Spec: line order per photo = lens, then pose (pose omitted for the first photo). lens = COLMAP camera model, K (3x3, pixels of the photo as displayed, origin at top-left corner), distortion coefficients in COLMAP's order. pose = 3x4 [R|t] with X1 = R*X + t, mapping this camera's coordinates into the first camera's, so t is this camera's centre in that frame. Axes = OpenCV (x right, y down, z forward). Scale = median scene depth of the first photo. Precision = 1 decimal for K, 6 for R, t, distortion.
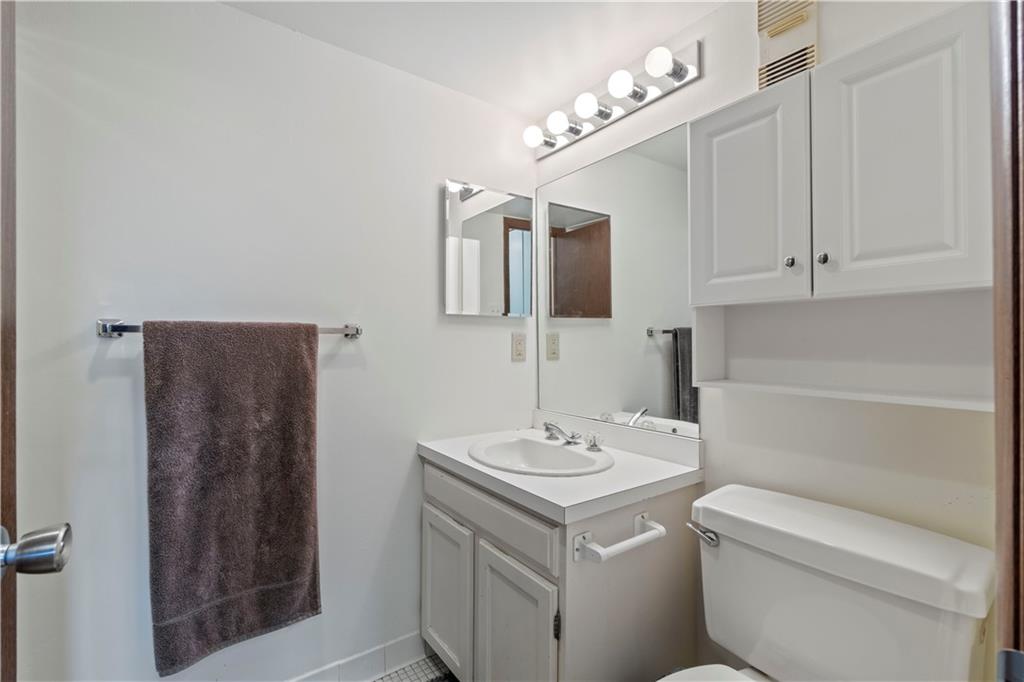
lens RADIAL K [[453.3, 0, 511.1], [0, 453.3, 335.8], [0, 0, 1]] dist [-0.004896, 0.001631]
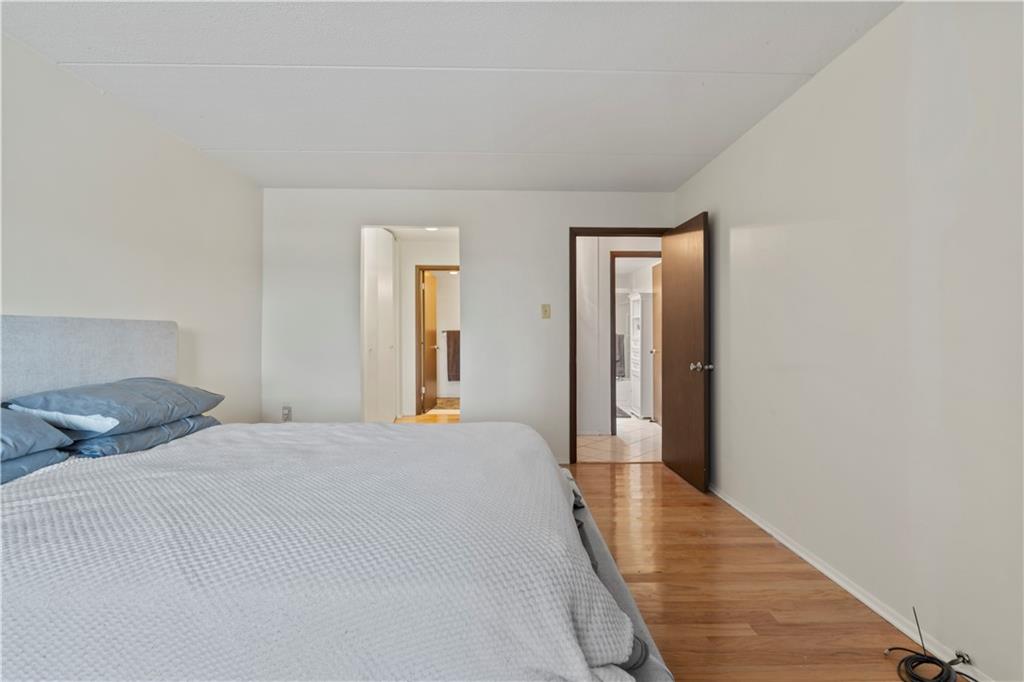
lens RADIAL K [[453.3, 0, 516.7], [0, 453.3, 335.6], [0, 0, 1]] dist [-0.004896, 0.001631]
pose [[0.829355, -0.006594, -0.558683, 3.564046], [0.004638, 0.999977, -0.004918, 0.079843], [0.558703, 0.001487, 0.829366, -3.744072]]
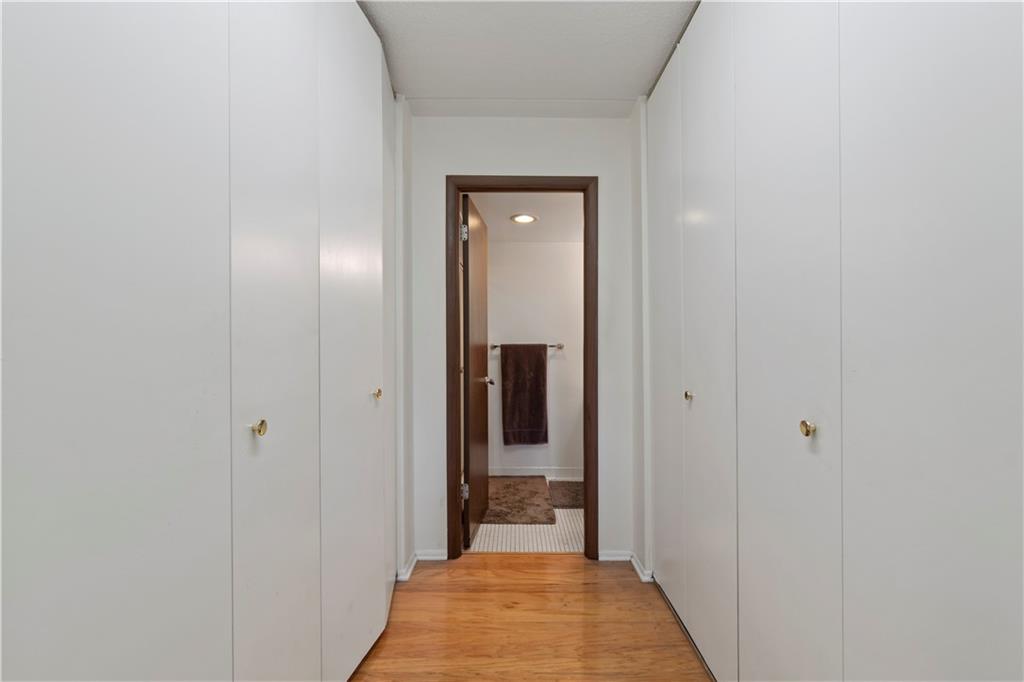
lens RADIAL K [[453.3, 0, 508.6], [0, 453.3, 350.4], [0, 0, 1]] dist [-0.004896, 0.001631]
pose [[0.802929, -0.007775, -0.596024, 1.209732], [0.004605, 0.999966, -0.006841, 0.037519], [0.596057, 0.002748, 0.802938, -1.620299]]
